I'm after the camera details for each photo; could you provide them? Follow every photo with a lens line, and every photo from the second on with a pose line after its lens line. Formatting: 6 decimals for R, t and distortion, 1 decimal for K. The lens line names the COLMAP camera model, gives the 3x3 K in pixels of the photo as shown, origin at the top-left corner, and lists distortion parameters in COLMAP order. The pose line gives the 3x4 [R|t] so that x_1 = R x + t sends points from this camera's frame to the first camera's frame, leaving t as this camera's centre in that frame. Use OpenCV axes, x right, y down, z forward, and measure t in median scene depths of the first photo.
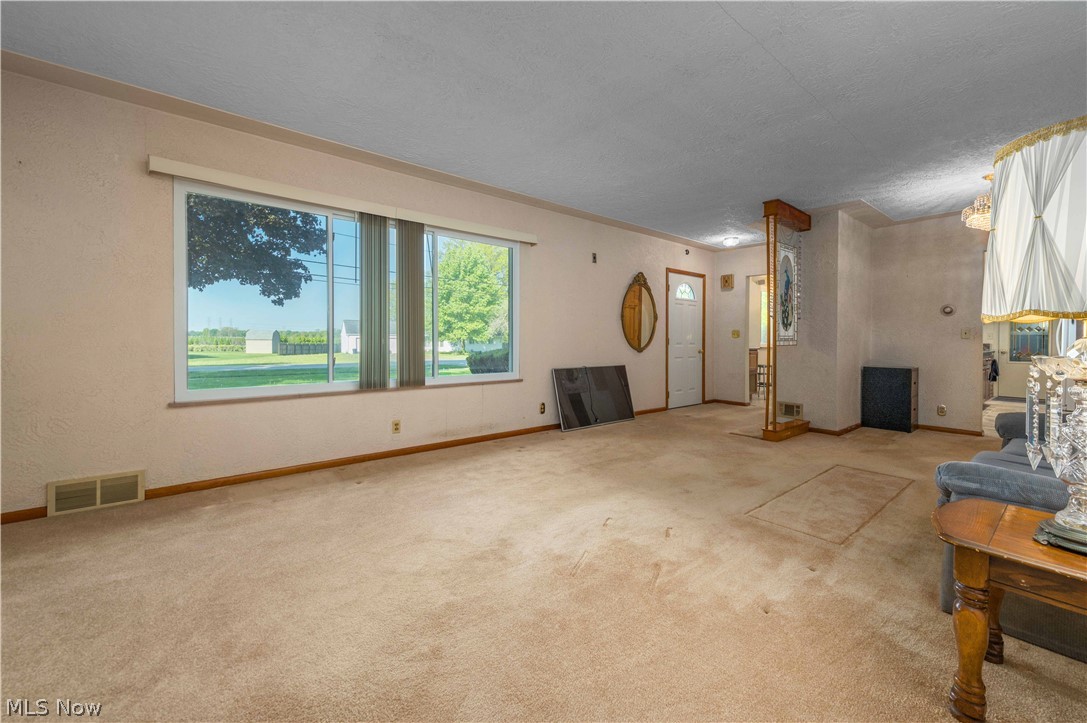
lens RADIAL K [[444.4, 0, 544.4], [0, 444.4, 342.9], [0, 0, 1]] dist [0.018625, -0.003608]
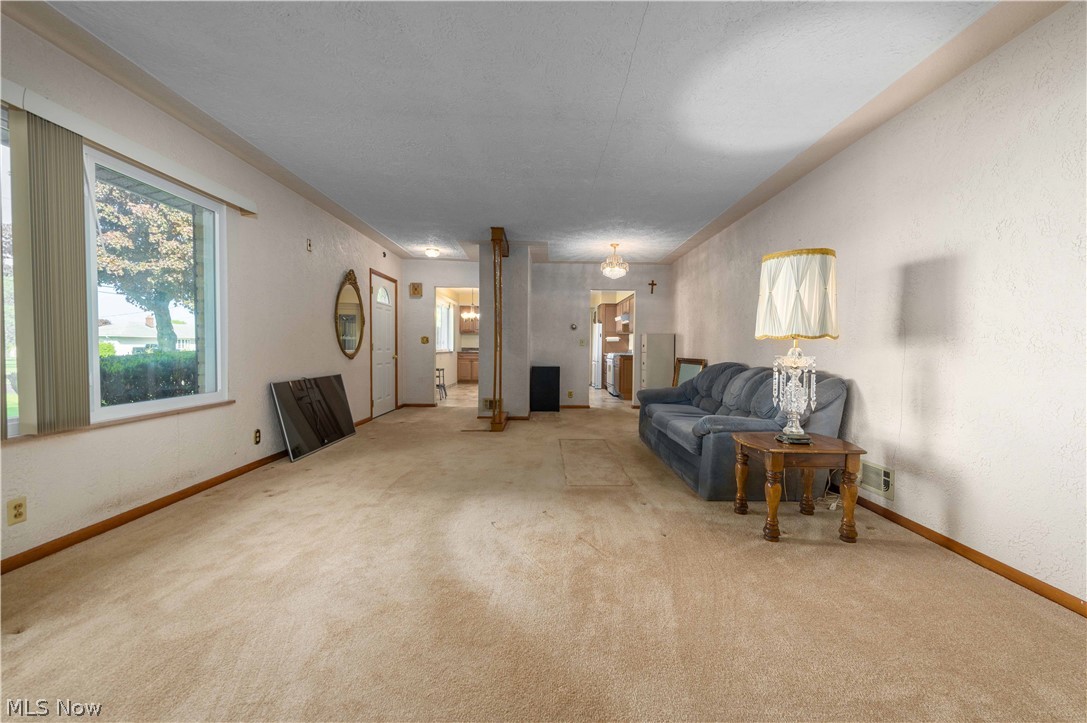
lens RADIAL K [[444.4, 0, 560.3], [0, 444.4, 359.4], [0, 0, 1]] dist [0.018625, -0.003608]
pose [[0.603816, -0.020379, 0.796863, -0.306105], [-0.000194, 0.999669, 0.025712, -0.002200], [-0.797124, -0.015680, 0.603613, 0.148548]]
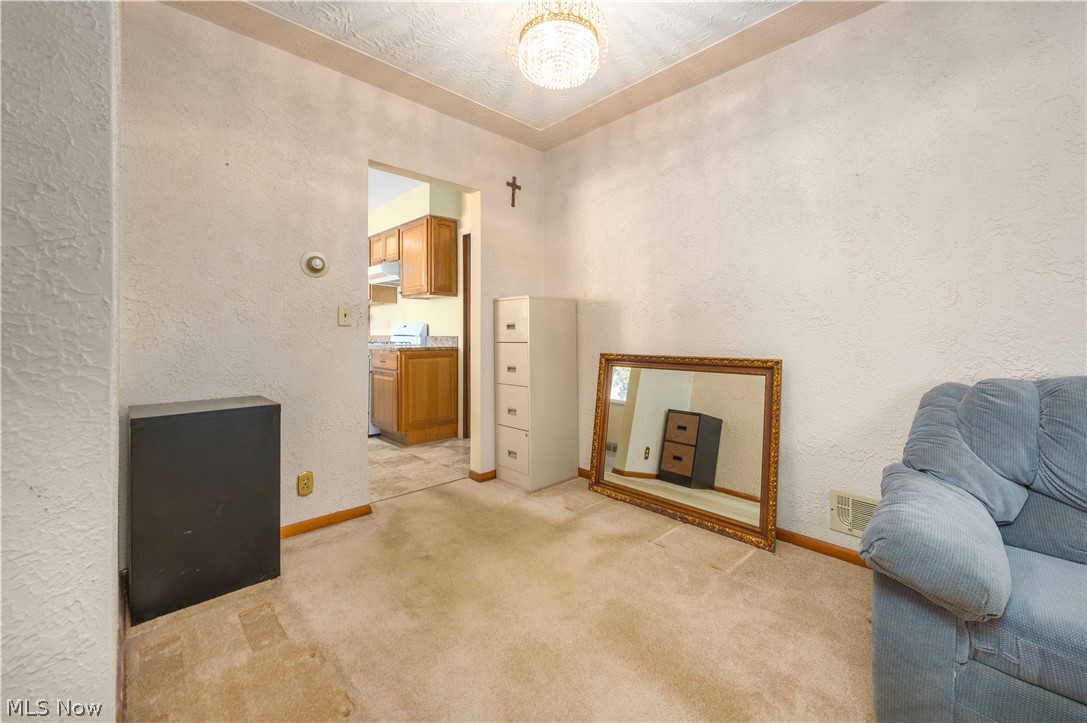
lens RADIAL K [[444.4, 0, 573.5], [0, 444.4, 329.6], [0, 0, 1]] dist [0.018625, -0.003608]
pose [[-0.104645, 0.000240, 0.994510, 0.475517], [0.009590, 0.999954, 0.000768, -0.004445], [-0.994463, 0.009618, -0.104643, 0.844326]]
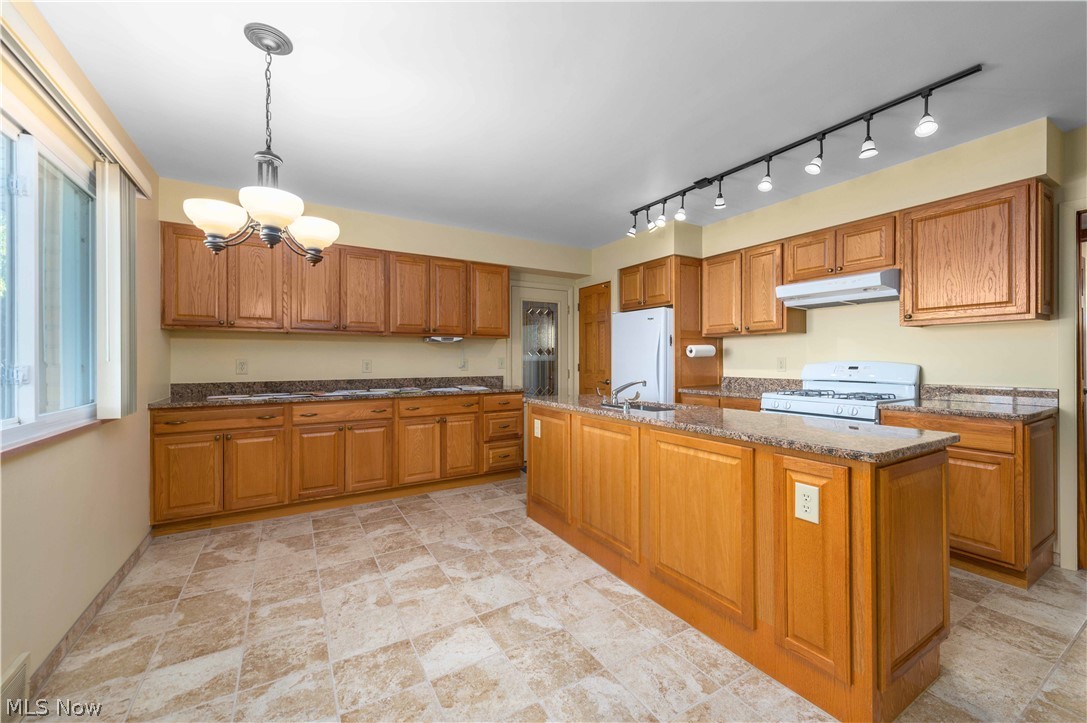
lens RADIAL K [[444.4, 0, 563.9], [0, 444.4, 357.1], [0, 0, 1]] dist [0.018625, -0.003608]
pose [[0.119067, -0.002037, 0.992884, 0.803540], [0.011758, 0.999931, 0.000642, -0.039120], [-0.992817, 0.011598, 0.119083, 1.493772]]
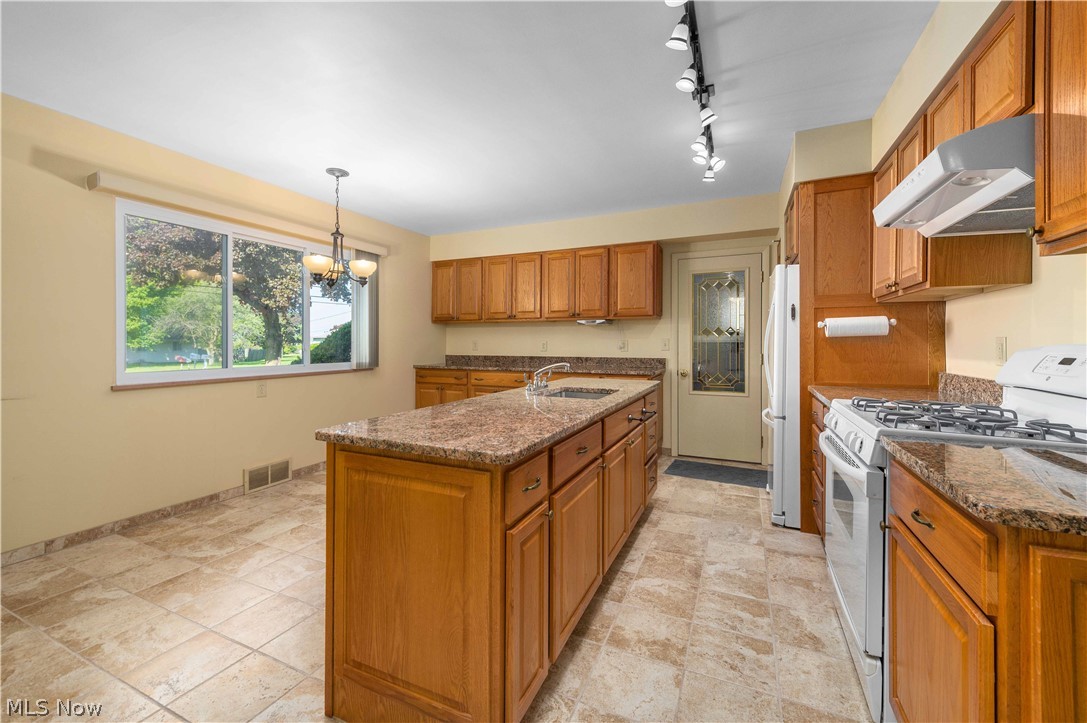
lens RADIAL K [[444.4, 0, 524.7], [0, 444.4, 333.1], [0, 0, 1]] dist [0.018625, -0.003608]
pose [[0.909295, -0.001957, 0.416147, 1.129715], [0.012877, 0.999642, -0.023436, -0.032095], [-0.415952, 0.026669, 0.908995, 1.011220]]
